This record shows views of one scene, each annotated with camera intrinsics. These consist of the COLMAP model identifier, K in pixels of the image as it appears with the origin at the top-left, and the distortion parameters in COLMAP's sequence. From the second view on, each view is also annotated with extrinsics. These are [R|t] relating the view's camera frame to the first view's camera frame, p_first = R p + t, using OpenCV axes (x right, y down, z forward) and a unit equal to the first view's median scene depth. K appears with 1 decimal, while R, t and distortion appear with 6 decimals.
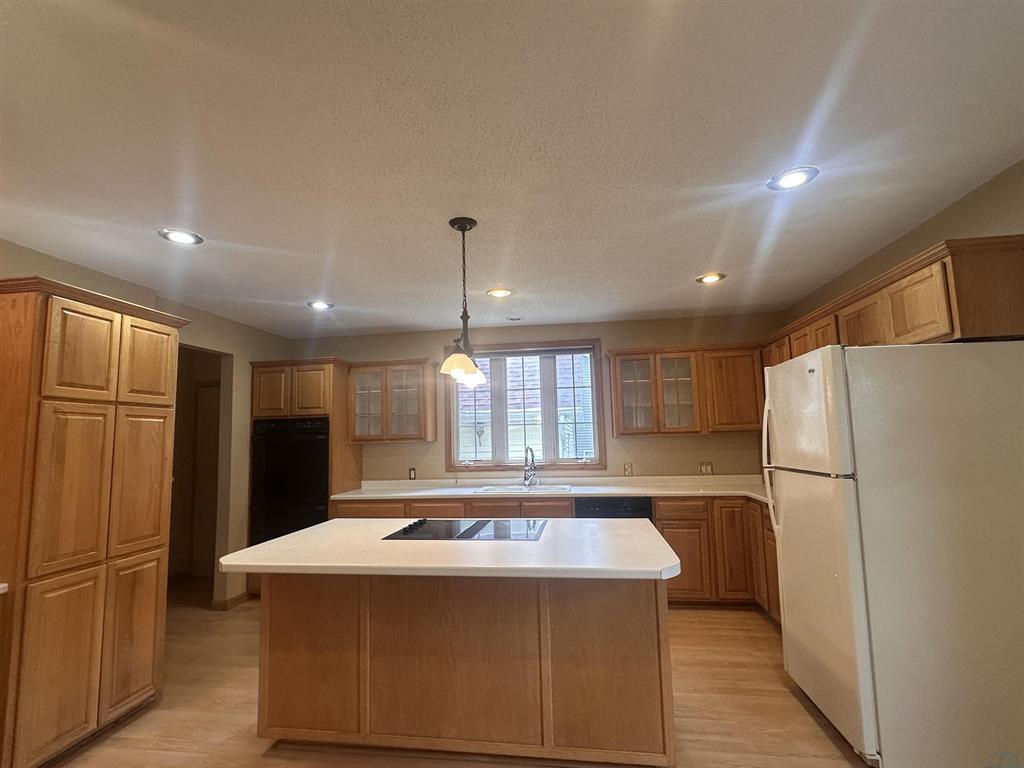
lens RADIAL K [[484.8, 0, 516.1], [0, 484.8, 384.8], [0, 0, 1]] dist [-0.004104, -0.000090]
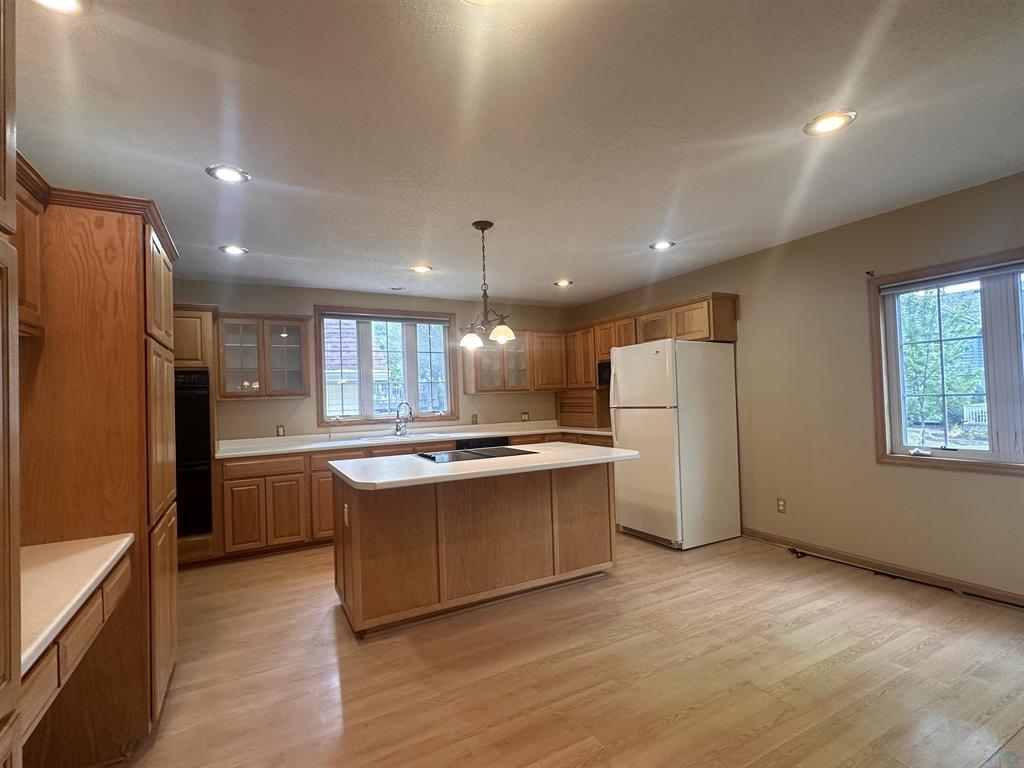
lens RADIAL K [[484.8, 0, 511.8], [0, 484.8, 387.9], [0, 0, 1]] dist [-0.004104, -0.000090]
pose [[0.799910, 0.010579, 0.600026, -0.485819], [-0.053279, 0.997148, 0.053448, 0.020695], [-0.597750, -0.074723, 0.798193, -0.075875]]
